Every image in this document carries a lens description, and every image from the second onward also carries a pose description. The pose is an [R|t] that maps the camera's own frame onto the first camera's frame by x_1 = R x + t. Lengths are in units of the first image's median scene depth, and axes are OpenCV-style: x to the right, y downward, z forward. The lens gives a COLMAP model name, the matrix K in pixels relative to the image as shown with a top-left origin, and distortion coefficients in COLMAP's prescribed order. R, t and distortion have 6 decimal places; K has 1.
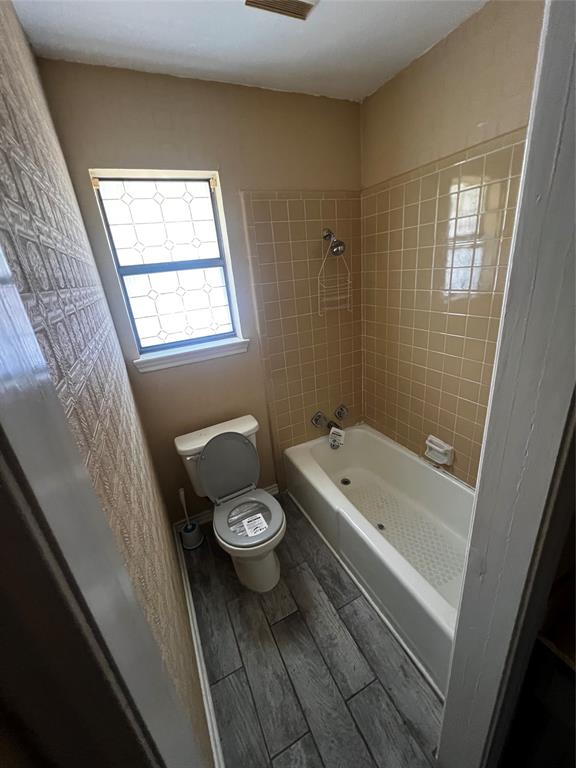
lens RADIAL K [[305.7, 0, 287.0], [0, 305.7, 383.5], [0, 0, 1]] dist [-0.007087, 0.001059]
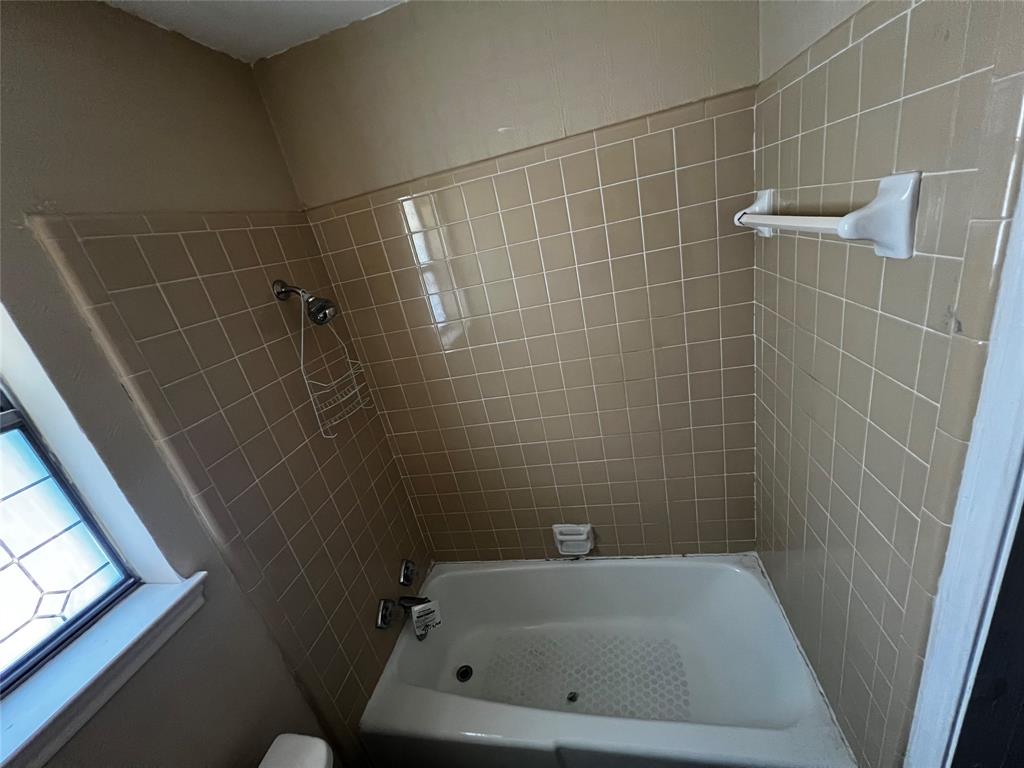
lens RADIAL K [[408.7, 0, 508.9], [0, 408.7, 385.4], [0, 0, 1]] dist [-0.007344, 0.001421]
pose [[0.602945, -0.316806, 0.732183, -0.198870], [0.427041, 0.903382, 0.039218, -0.219034], [-0.673865, 0.289026, 0.679978, 0.339331]]
